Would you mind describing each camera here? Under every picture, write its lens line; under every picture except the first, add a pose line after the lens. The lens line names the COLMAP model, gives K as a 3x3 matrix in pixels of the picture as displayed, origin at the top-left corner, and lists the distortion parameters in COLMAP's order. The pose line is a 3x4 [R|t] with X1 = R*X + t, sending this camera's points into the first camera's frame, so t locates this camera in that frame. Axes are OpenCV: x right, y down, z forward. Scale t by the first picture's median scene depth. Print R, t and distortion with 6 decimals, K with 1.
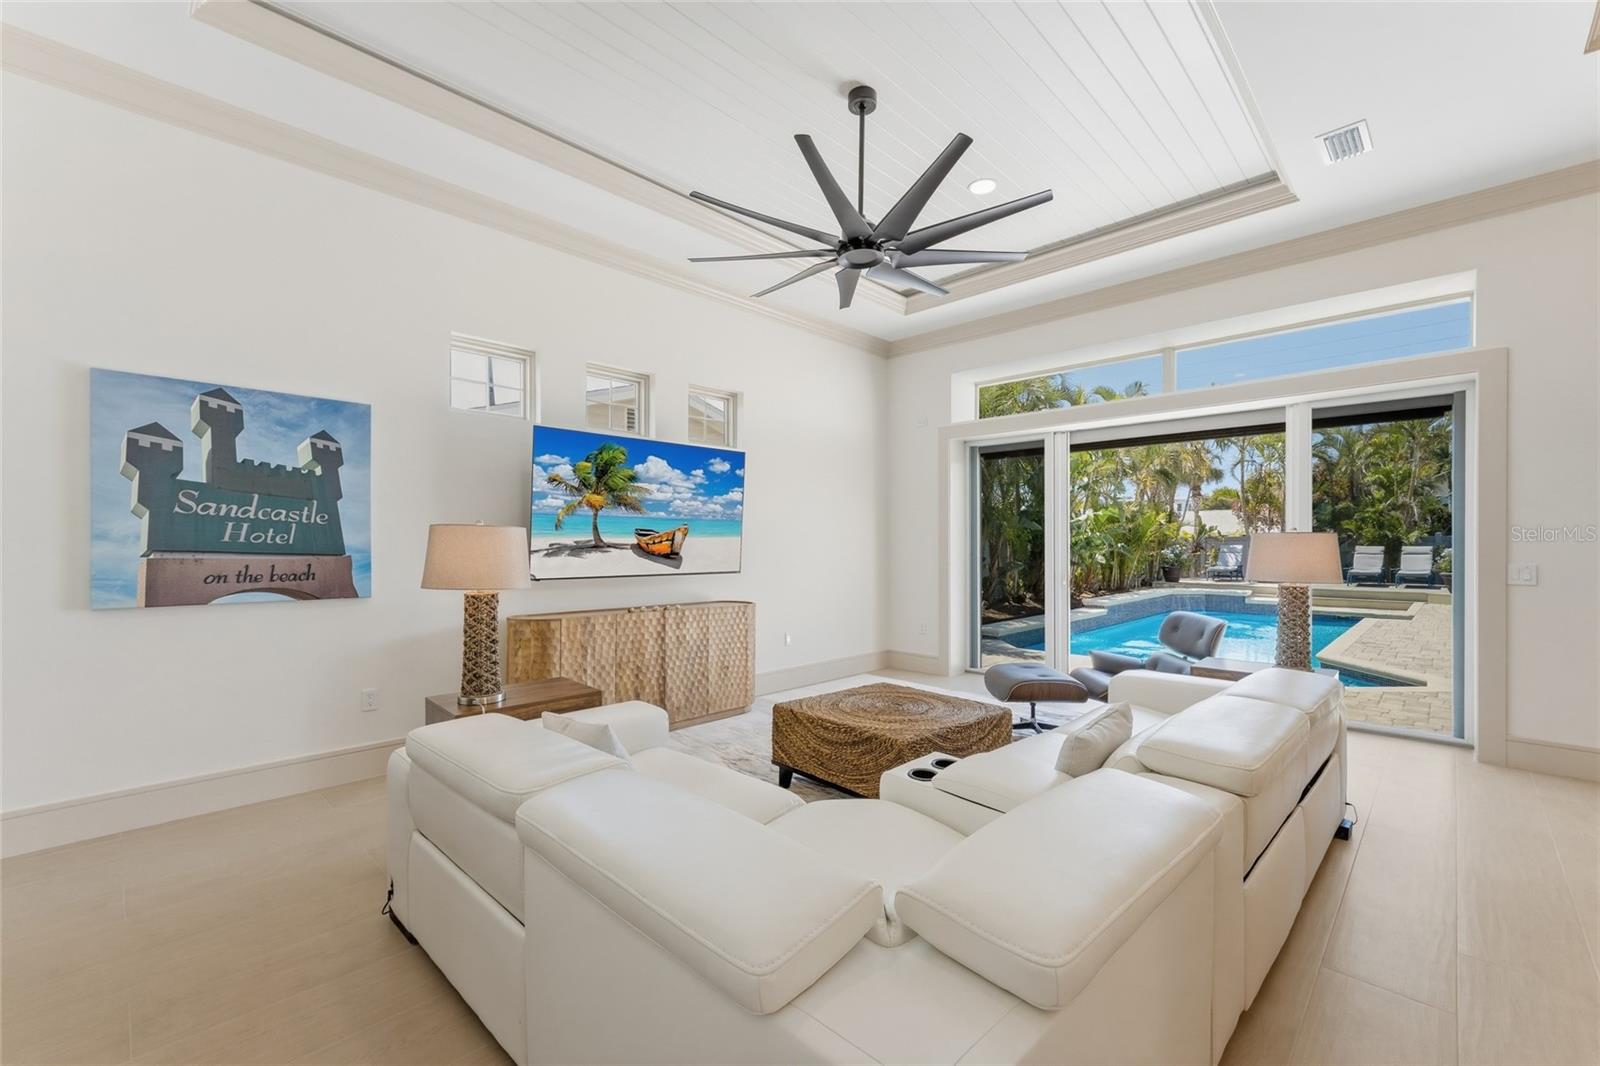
lens RADIAL K [[674.7, 0, 802.0], [0, 674.7, 542.4], [0, 0, 1]] dist [-0.000114, 0.000102]
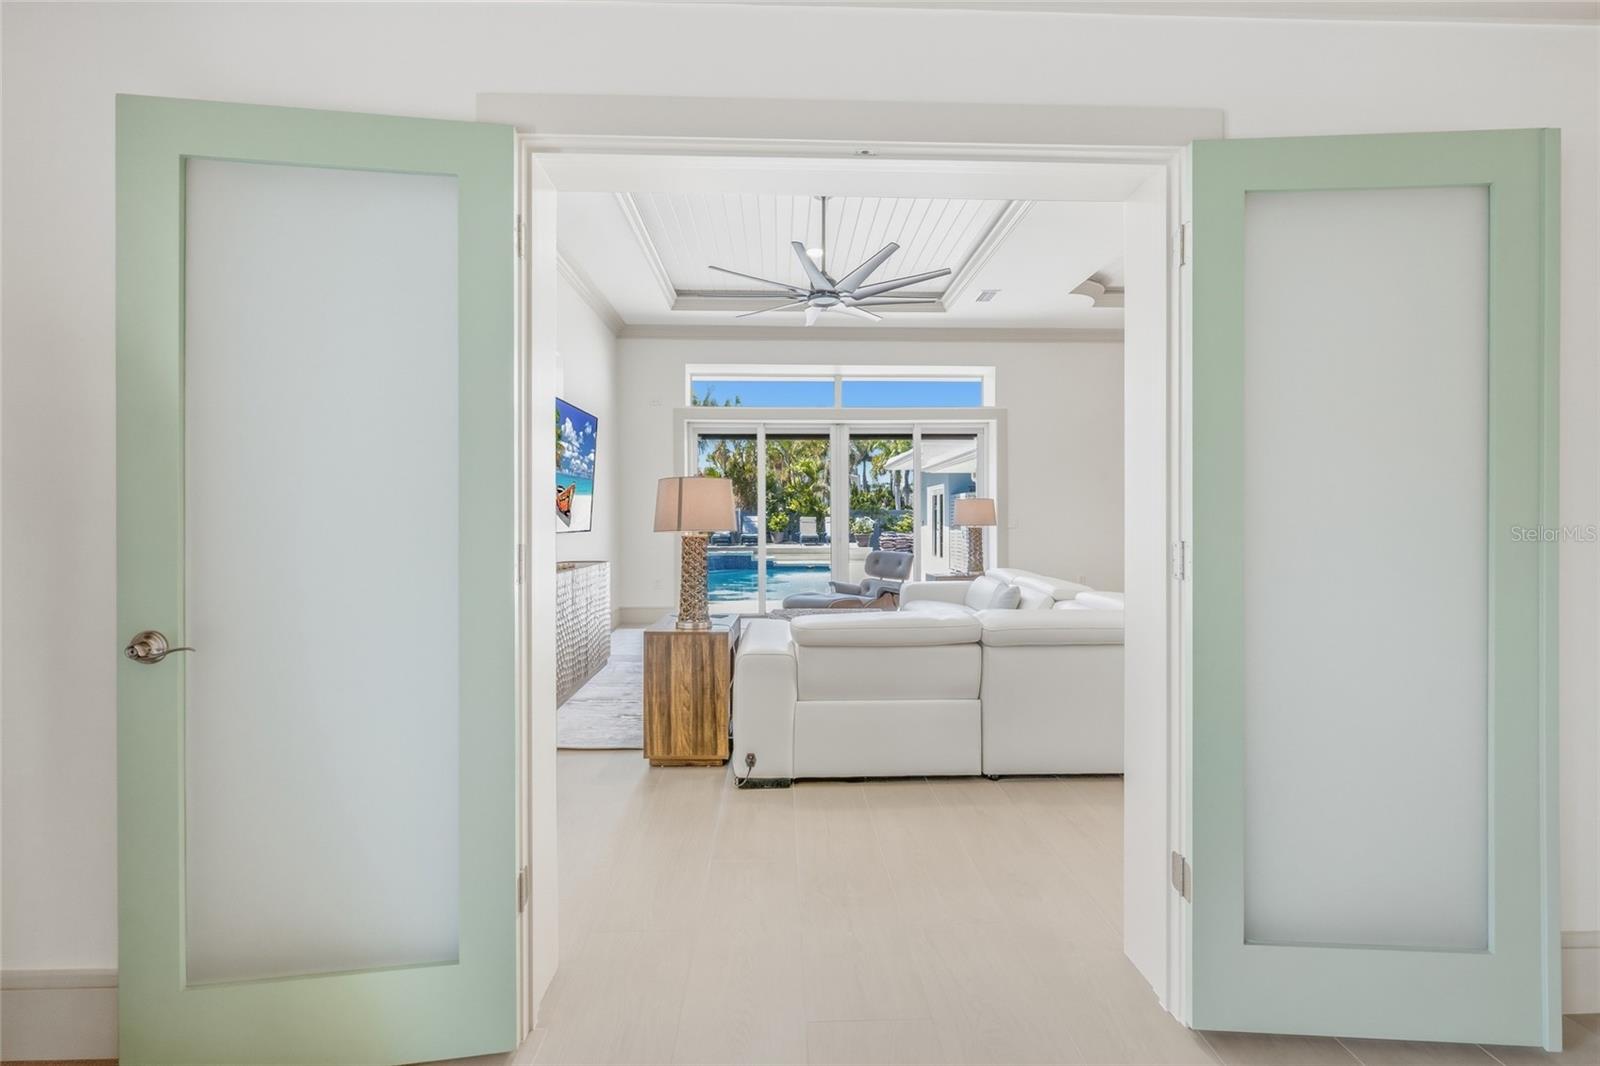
lens RADIAL K [[691.2, 0, 803.3], [0, 691.2, 518.7], [0, 0, 1]] dist [0.000014, 0.000033]
pose [[0.689356, -0.002146, 0.724420, -0.315123], [0.002015, 0.999997, 0.001045, 0.010982], [-0.724420, 0.000740, 0.689358, 0.013194]]
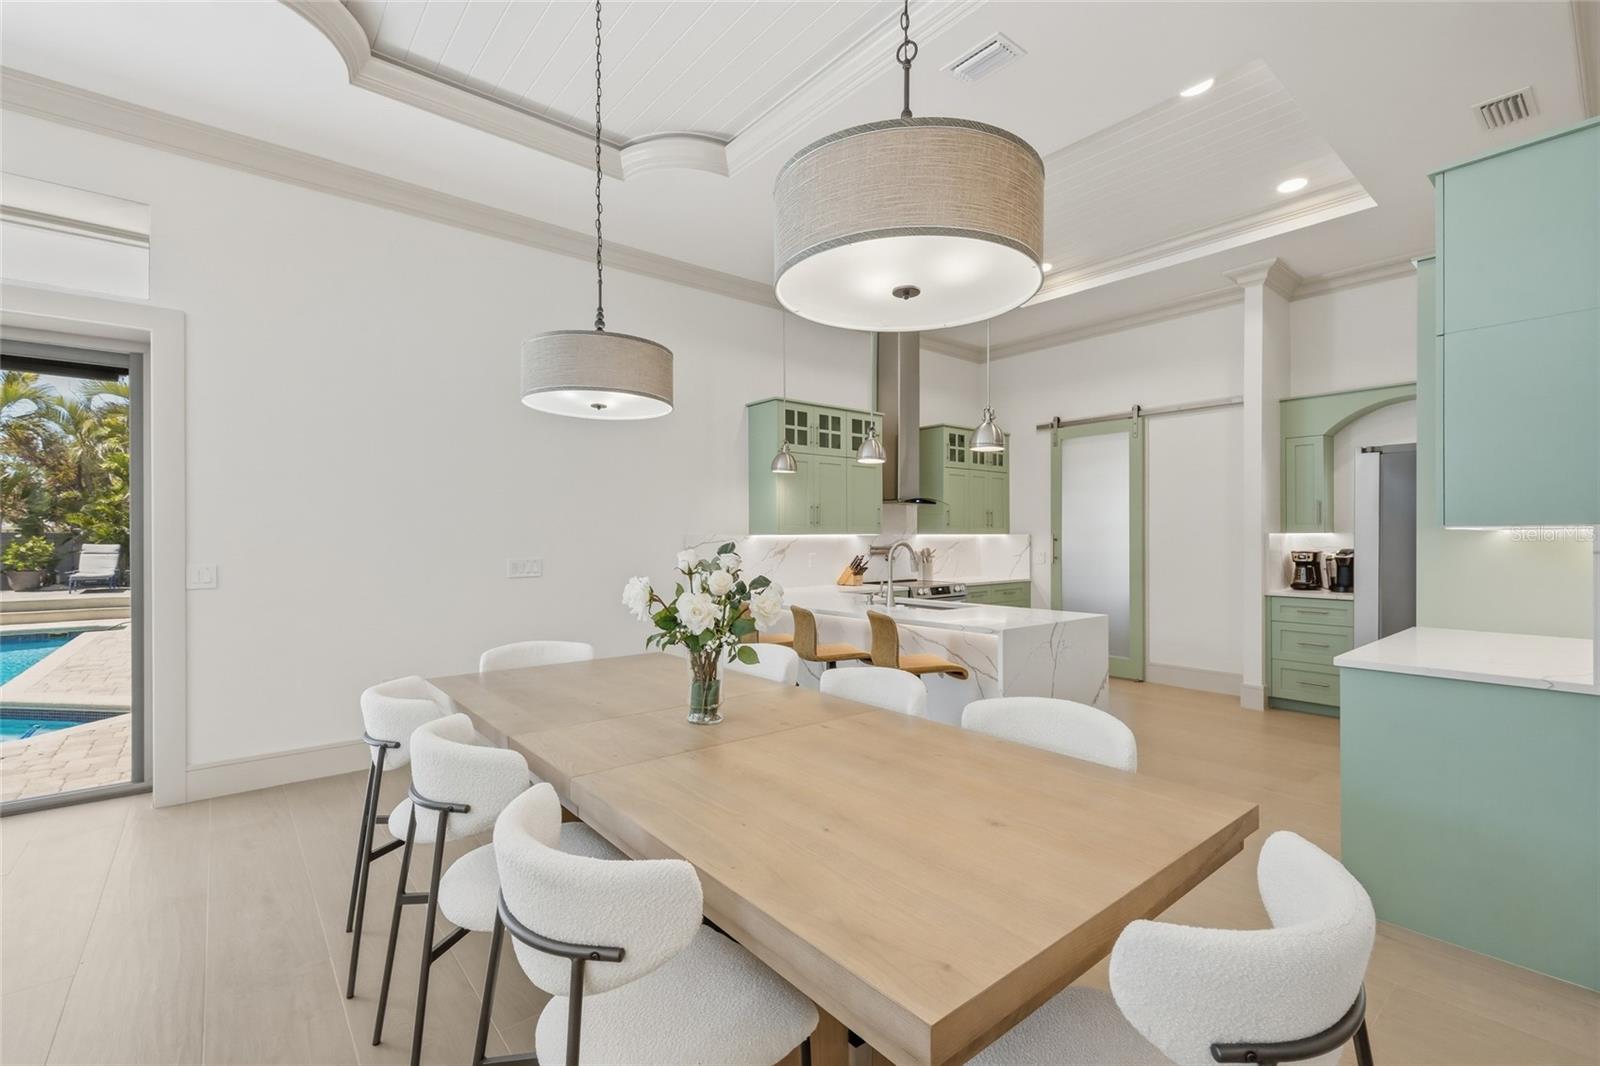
lens RADIAL K [[701.1, 0, 799.6], [0, 701.1, 538.3], [0, 0, 1]] dist [-0.000085, -0.000013]
pose [[0.110082, -0.001255, 0.993922, 0.094995], [0.003060, 0.999995, 0.000923, -0.000268], [-0.993918, 0.002940, 0.110085, 0.050022]]
